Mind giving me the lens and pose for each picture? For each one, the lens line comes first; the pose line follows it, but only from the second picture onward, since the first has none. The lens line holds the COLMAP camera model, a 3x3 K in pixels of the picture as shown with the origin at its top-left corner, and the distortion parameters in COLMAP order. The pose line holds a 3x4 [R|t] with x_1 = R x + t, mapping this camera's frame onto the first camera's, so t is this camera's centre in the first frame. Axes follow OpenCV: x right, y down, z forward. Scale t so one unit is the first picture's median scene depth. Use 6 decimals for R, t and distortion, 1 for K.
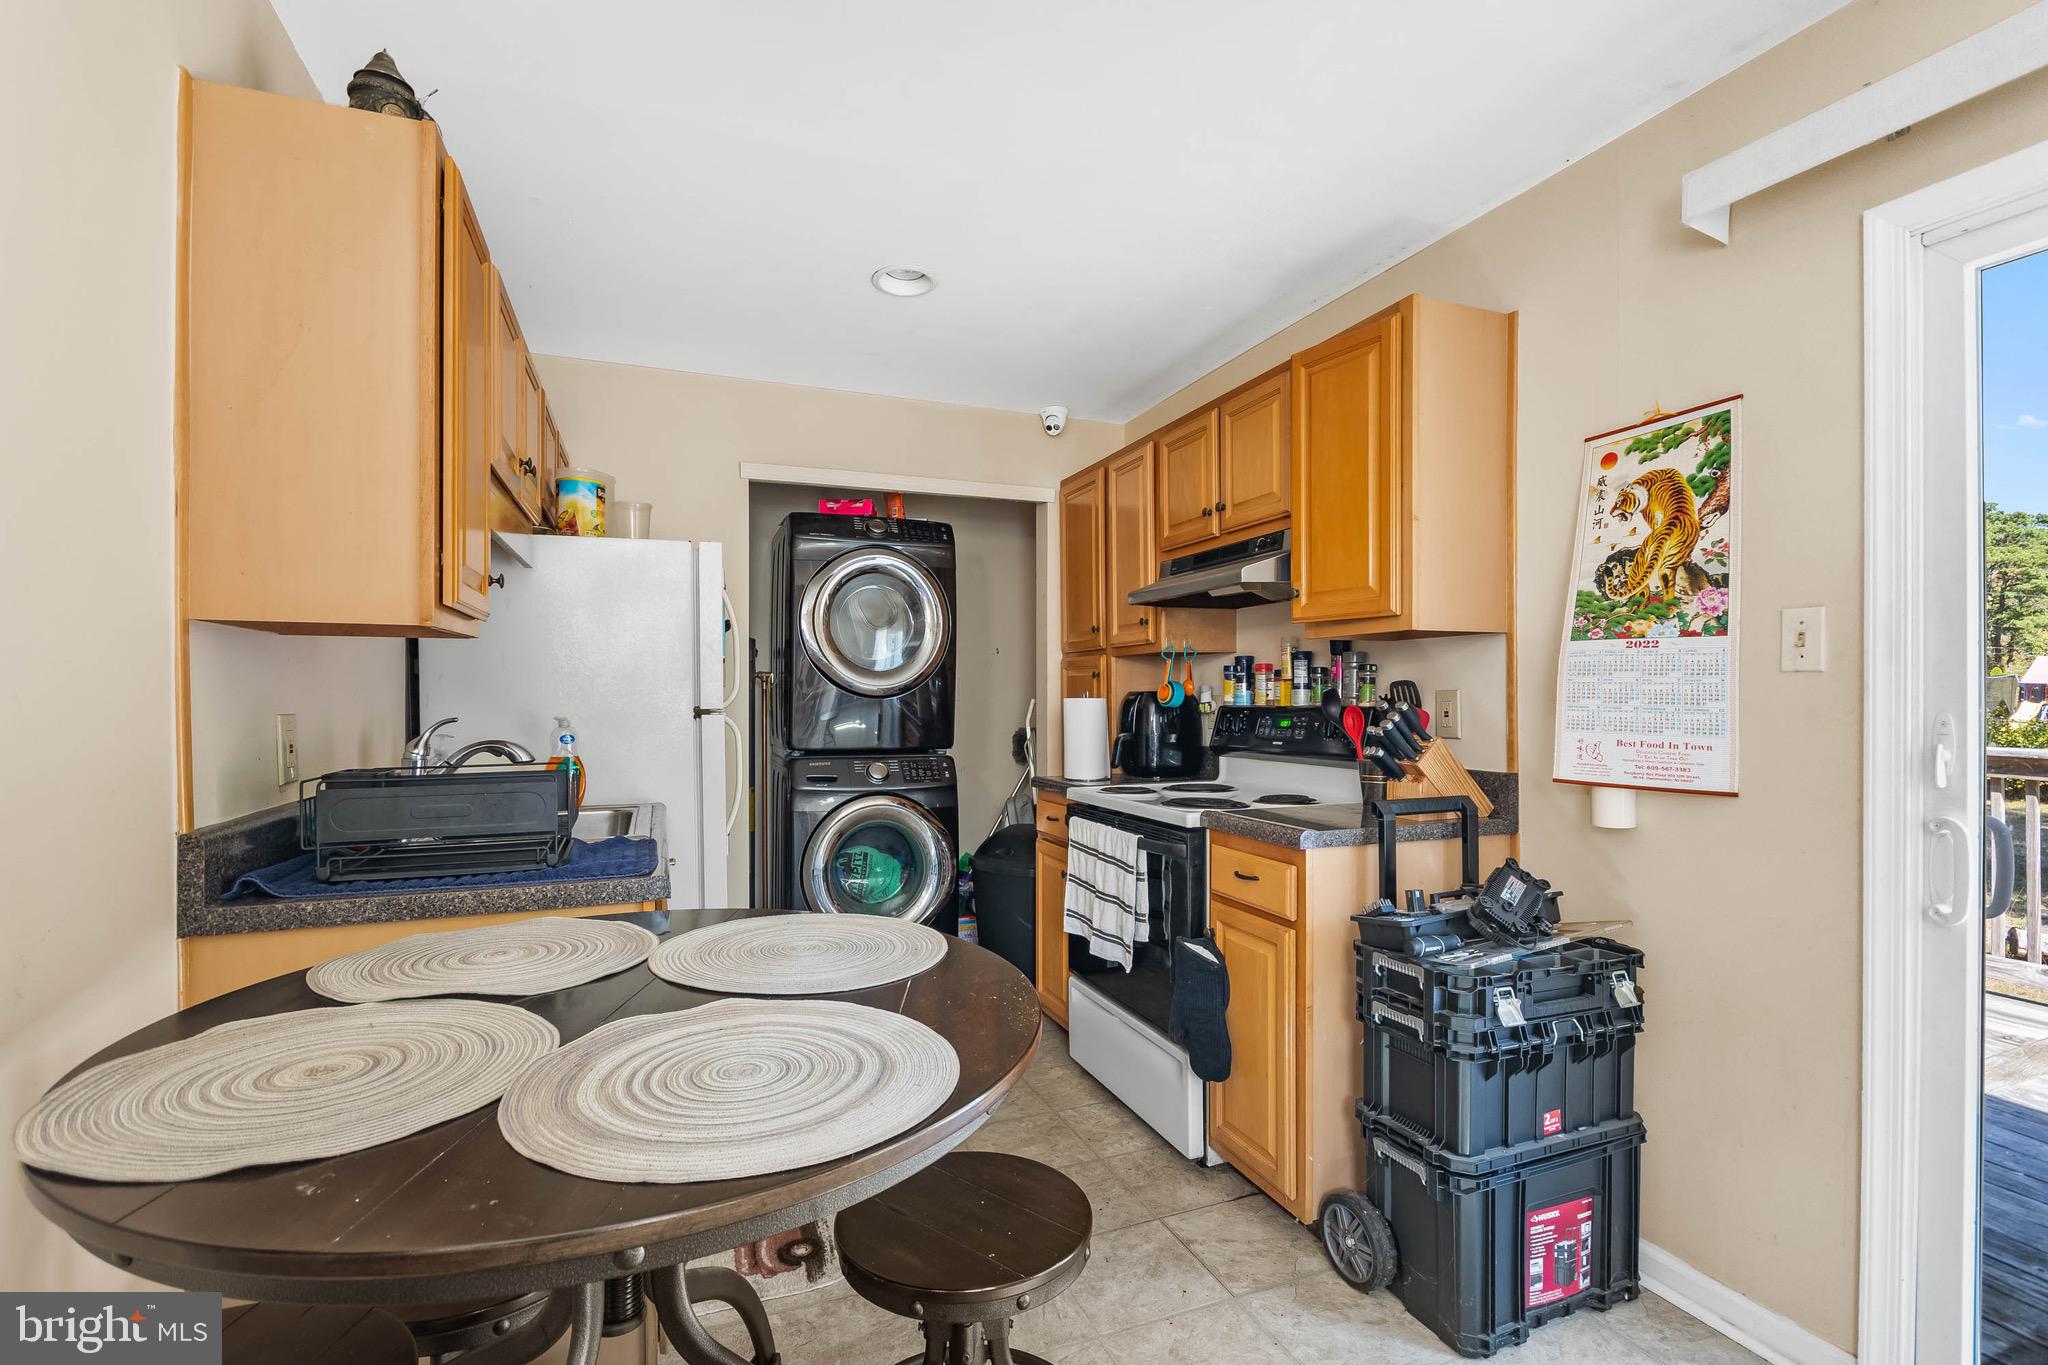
lens RADIAL K [[925.4, 0, 1022.3], [0, 925.4, 691.8], [0, 0, 1]] dist [-0.004814, -0.000574]
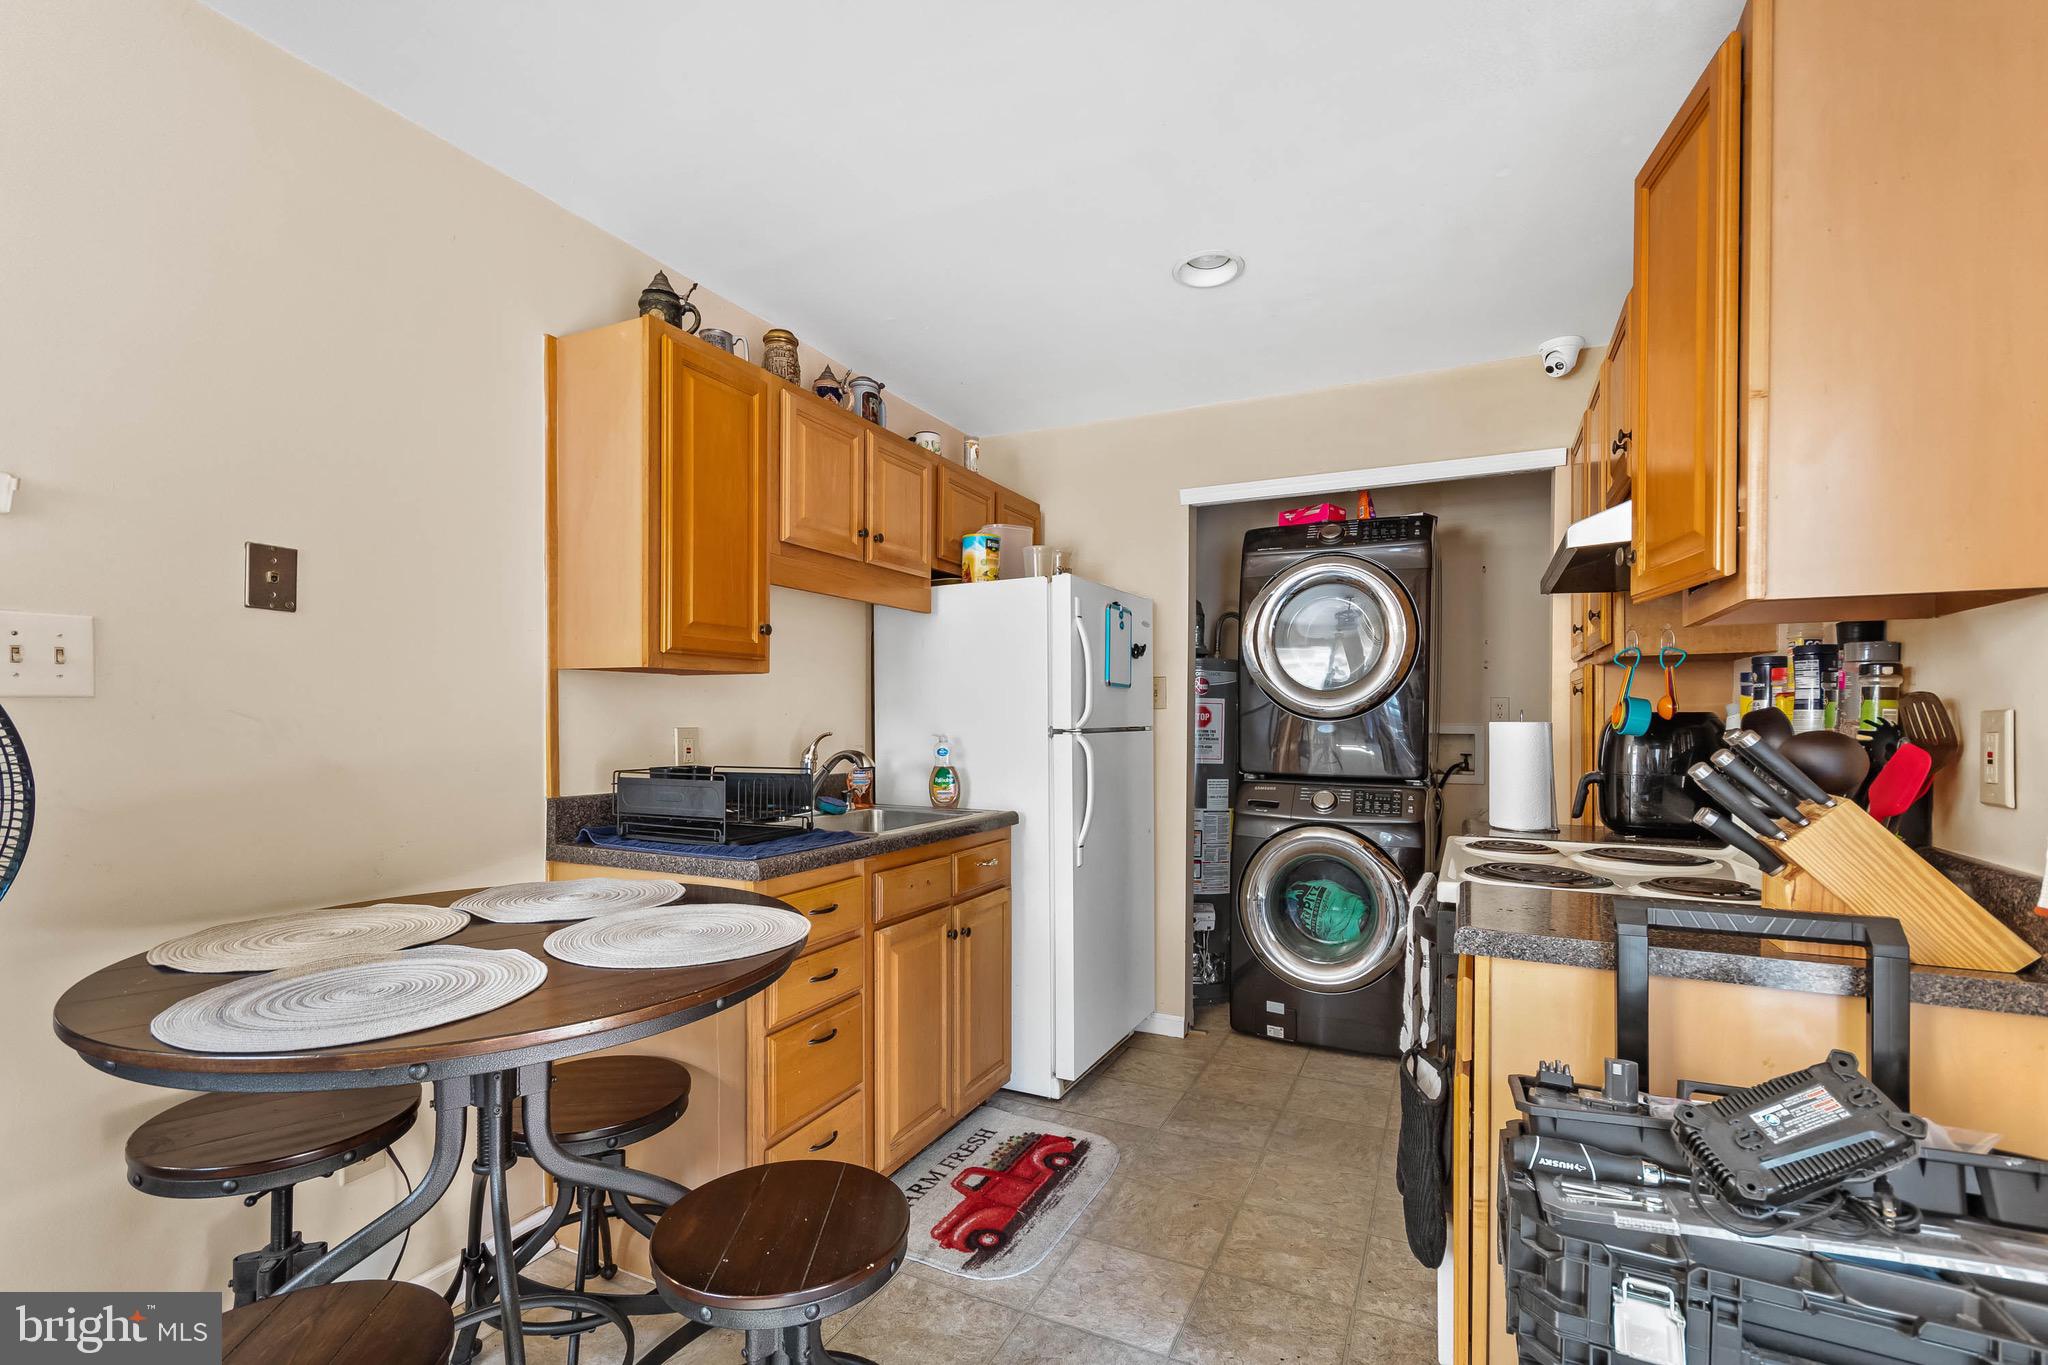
lens RADIAL K [[900.9, 0, 1037.9], [0, 900.9, 718.9], [0, 0, 1]] dist [0.001501, 0.001329]
pose [[0.680778, 0.005105, -0.732472, 0.349331], [-0.000674, 0.999980, 0.006343, 0.000250], [0.732490, -0.003824, 0.680767, 0.214372]]
